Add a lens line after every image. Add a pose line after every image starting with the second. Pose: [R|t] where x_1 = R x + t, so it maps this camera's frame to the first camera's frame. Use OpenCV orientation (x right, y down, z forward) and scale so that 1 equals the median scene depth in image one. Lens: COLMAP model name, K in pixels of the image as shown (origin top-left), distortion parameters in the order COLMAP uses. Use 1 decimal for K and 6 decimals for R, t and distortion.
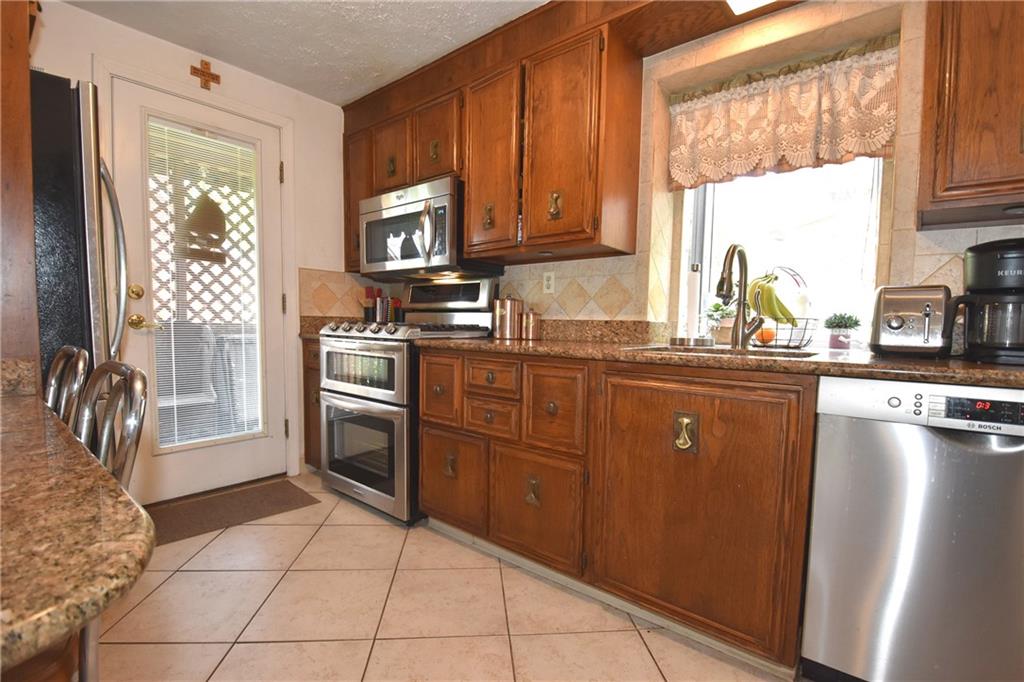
lens RADIAL K [[457.8, 0, 508.6], [0, 457.8, 346.6], [0, 0, 1]] dist [-0.000855, -0.005240]
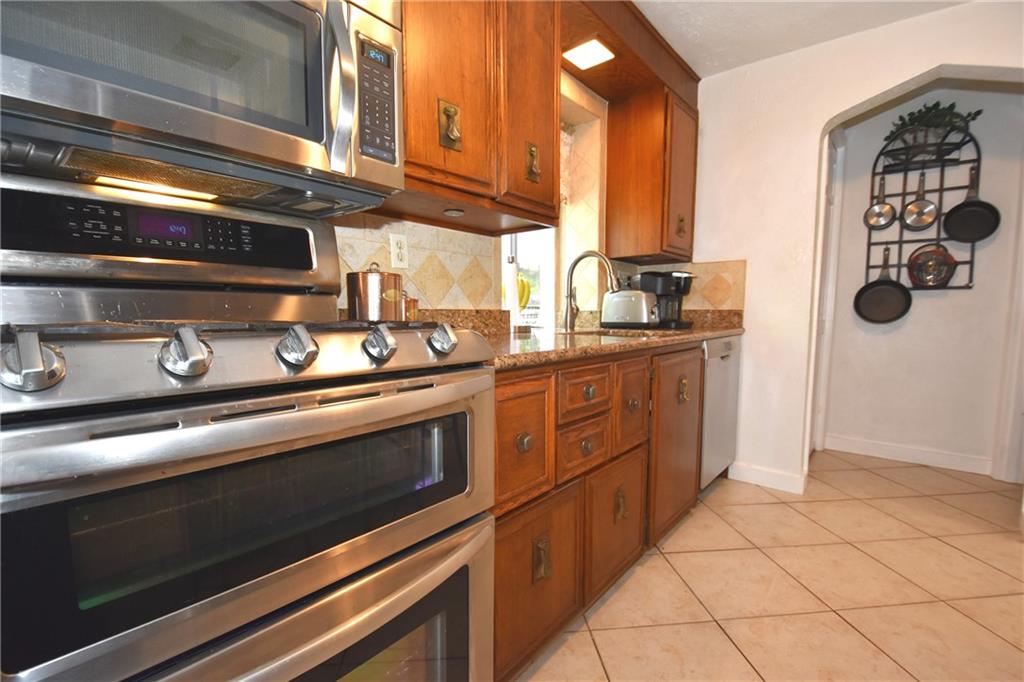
lens RADIAL K [[457.8, 0, 516.6], [0, 457.8, 344.8], [0, 0, 1]] dist [-0.000855, -0.005240]
pose [[-0.019801, -0.087807, 0.995941, -0.621275], [0.050469, 0.994778, 0.088708, -0.062714], [-0.998529, 0.052021, -0.015266, 0.930226]]
